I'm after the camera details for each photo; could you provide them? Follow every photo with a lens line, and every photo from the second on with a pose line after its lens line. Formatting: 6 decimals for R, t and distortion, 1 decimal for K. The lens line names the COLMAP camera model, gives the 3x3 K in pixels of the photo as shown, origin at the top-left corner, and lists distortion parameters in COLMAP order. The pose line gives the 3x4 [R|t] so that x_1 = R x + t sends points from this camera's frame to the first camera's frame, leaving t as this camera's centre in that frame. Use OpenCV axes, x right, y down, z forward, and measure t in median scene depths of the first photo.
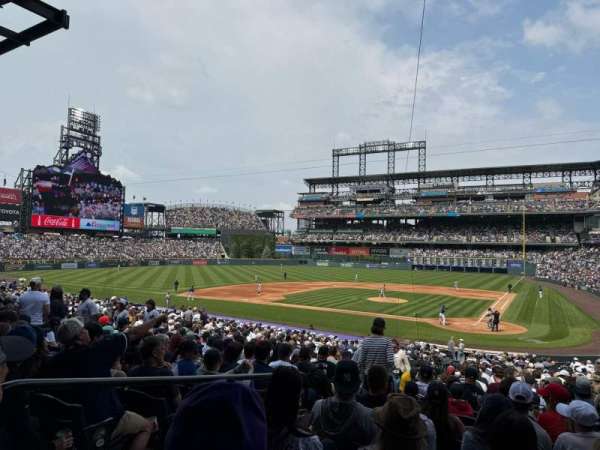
lens RADIAL K [[419.1, 0, 298.9], [0, 419.1, 226.6], [0, 0, 1]] dist [0.063981, -0.062910]
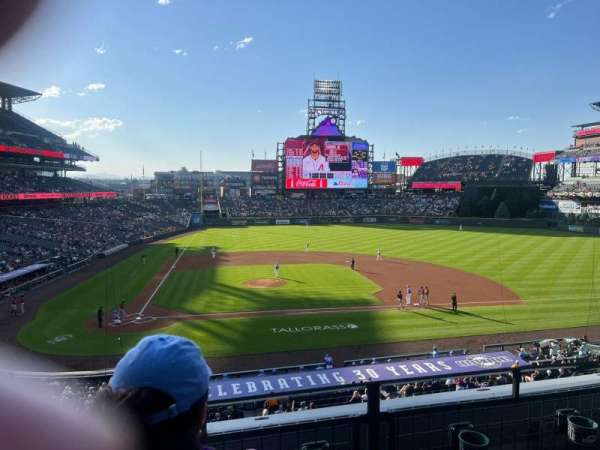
lens RADIAL K [[447.9, 0, 299.1], [0, 447.9, 232.3], [0, 0, 1]] dist [0.043835, -0.016425]
pose [[0.620932, 0.053901, -0.782009, 0.359831], [0.053421, 0.992404, 0.110820, -0.013412], [0.782042, -0.110587, 0.613336, 0.172224]]
